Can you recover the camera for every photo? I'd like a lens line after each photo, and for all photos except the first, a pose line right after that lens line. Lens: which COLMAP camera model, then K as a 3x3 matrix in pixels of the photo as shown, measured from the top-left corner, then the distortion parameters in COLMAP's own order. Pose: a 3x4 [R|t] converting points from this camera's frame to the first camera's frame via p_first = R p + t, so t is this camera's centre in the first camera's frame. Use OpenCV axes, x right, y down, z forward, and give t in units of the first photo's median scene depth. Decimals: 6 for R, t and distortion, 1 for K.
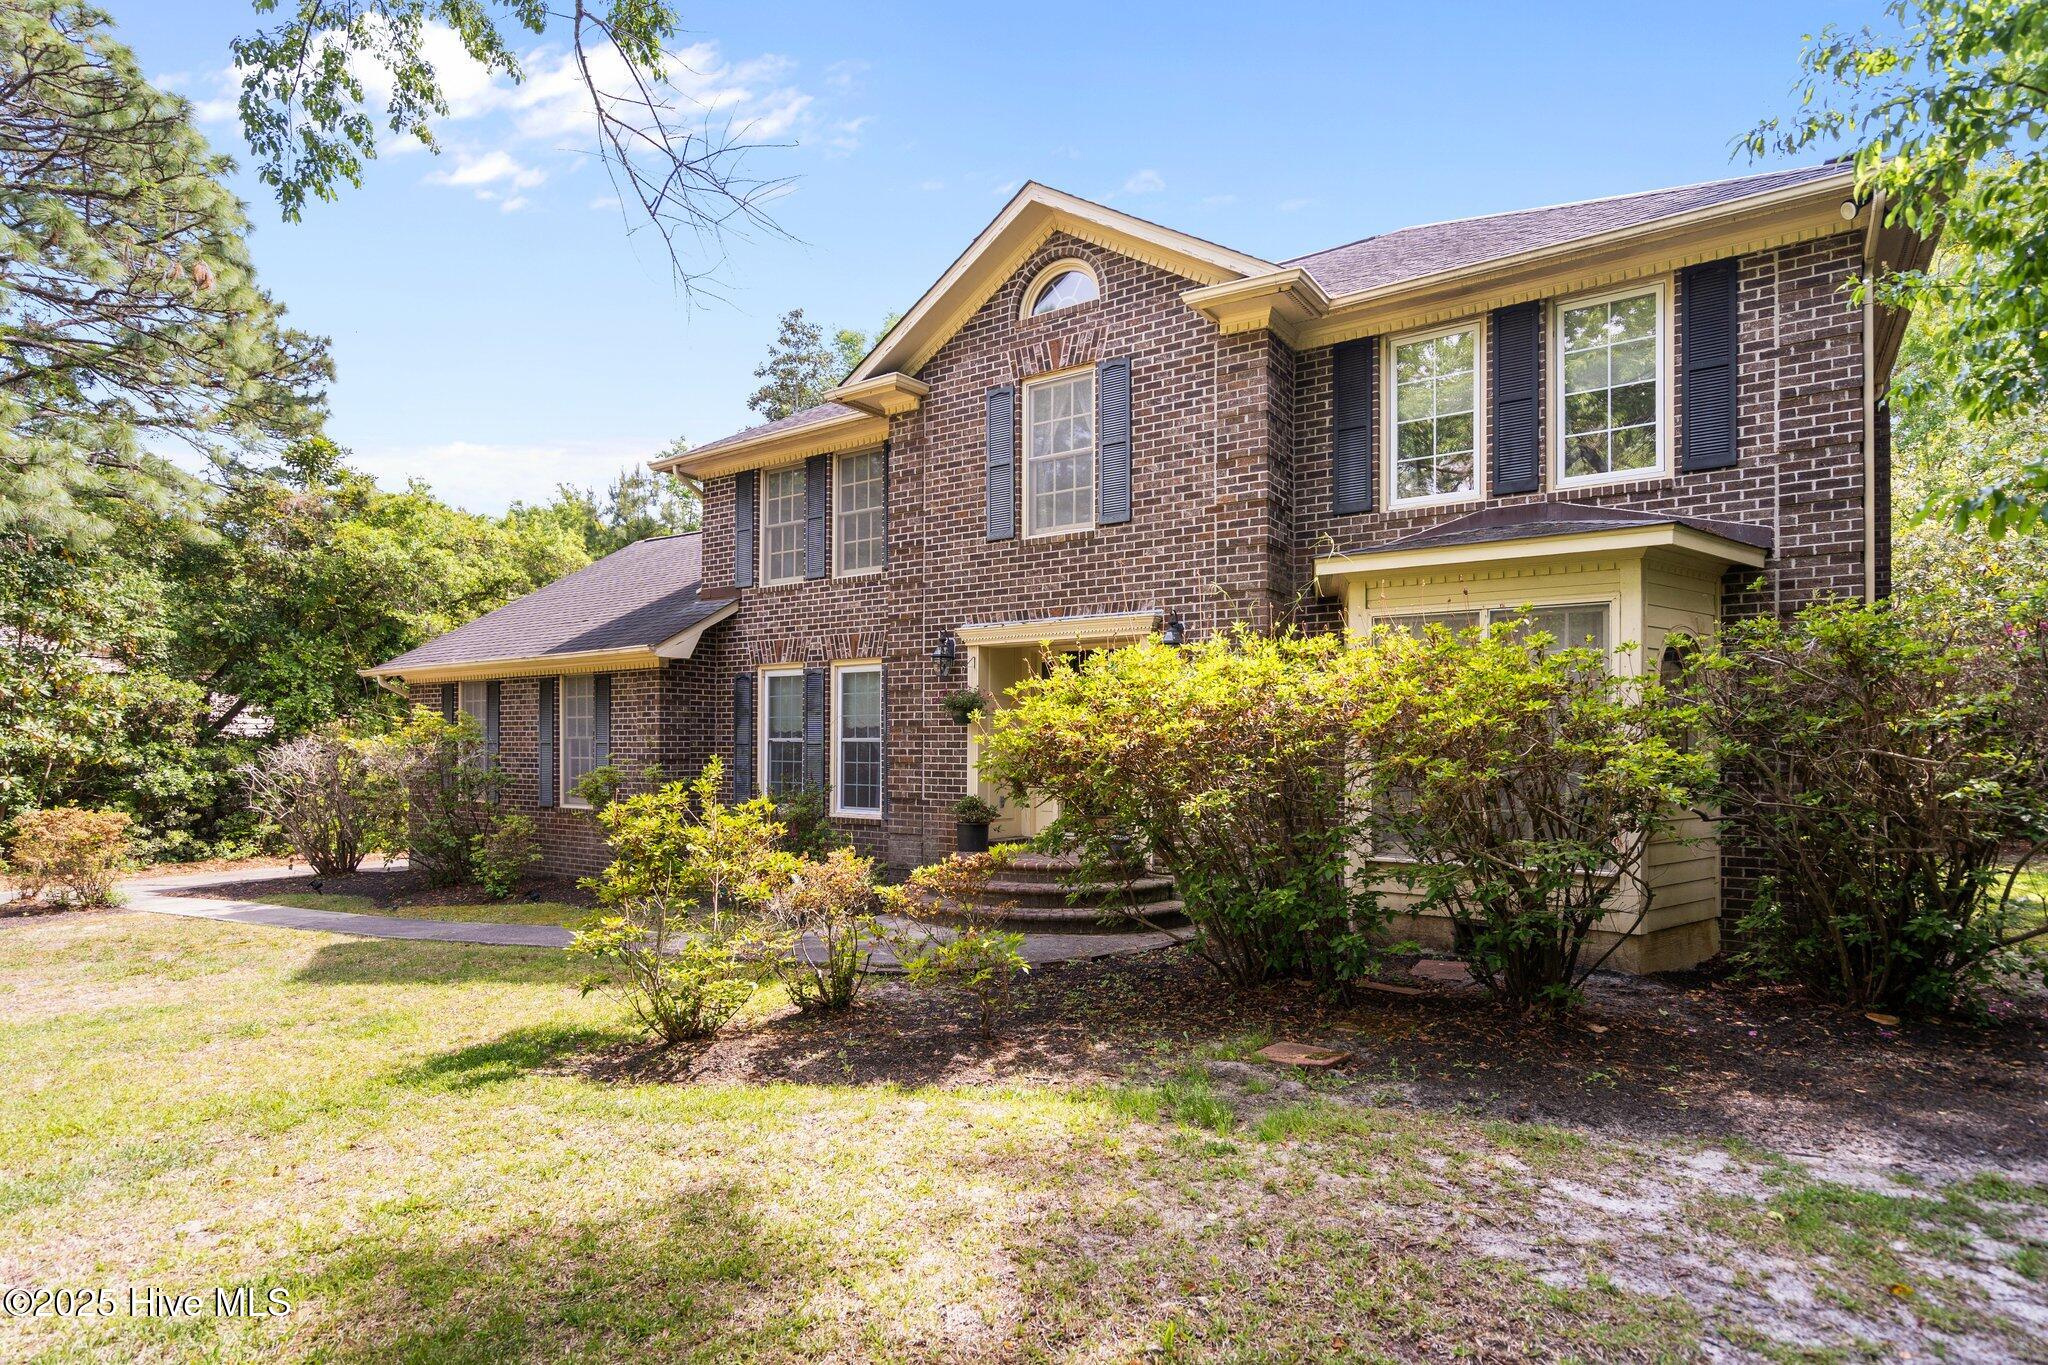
lens RADIAL K [[1044.8, 0, 1027.7], [0, 1044.8, 733.9], [0, 0, 1]] dist [0.000917, 0.000346]
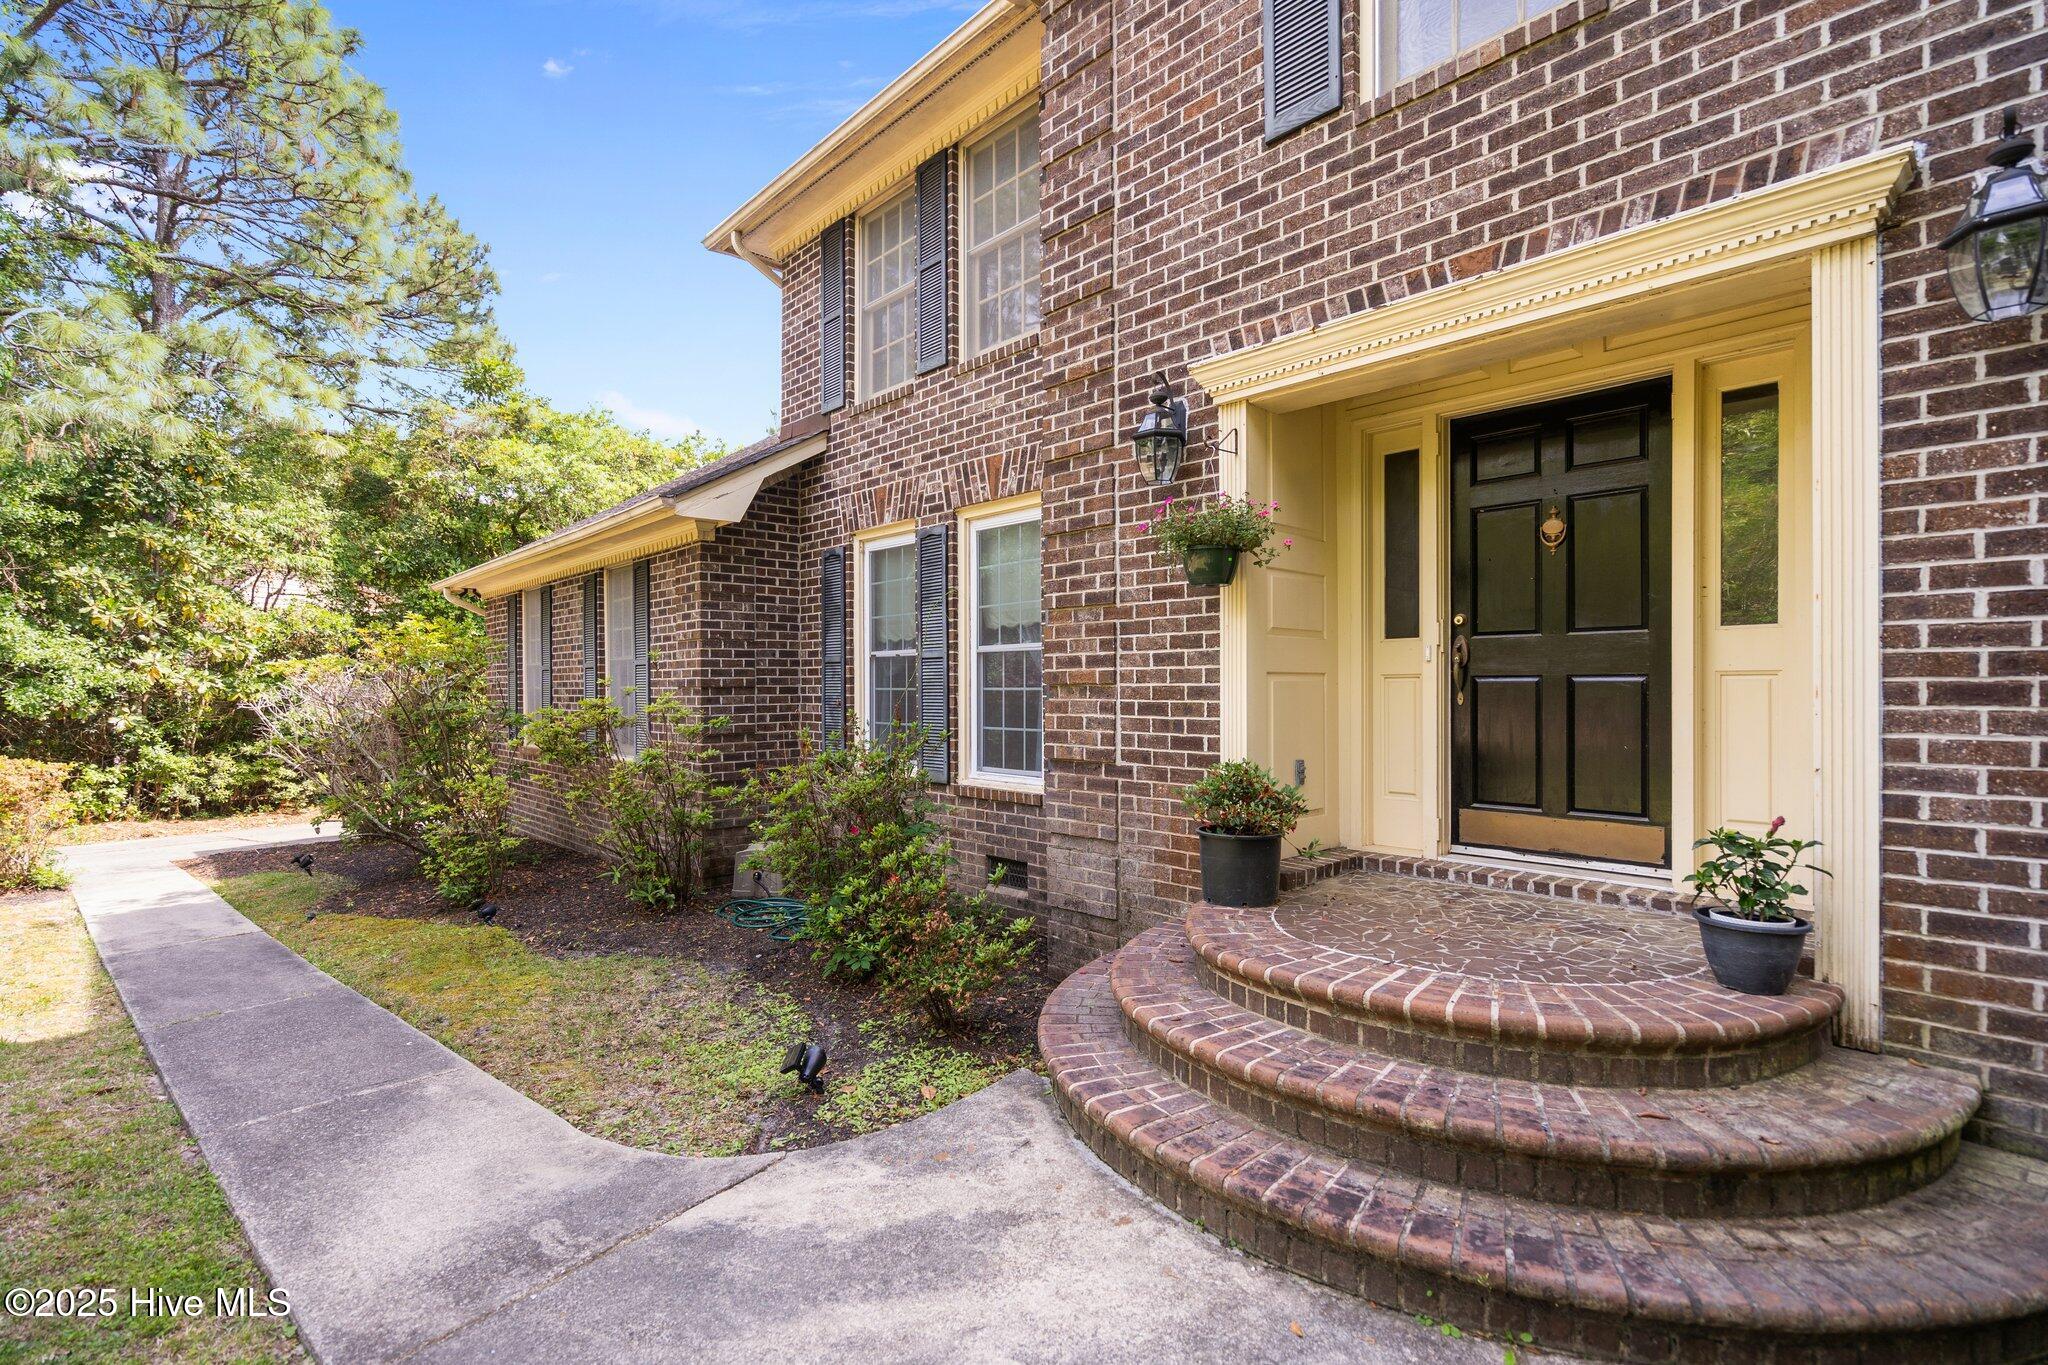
lens RADIAL K [[935.4, 0, 1024.0], [0, 935.4, 682.5], [0, 0, 1]] dist [-0.002665, -0.000664]
pose [[0.977074, -0.008538, -0.212729, -0.046292], [0.010371, 0.999918, 0.007503, 0.020440], [0.212647, -0.009537, 0.977082, 0.515717]]
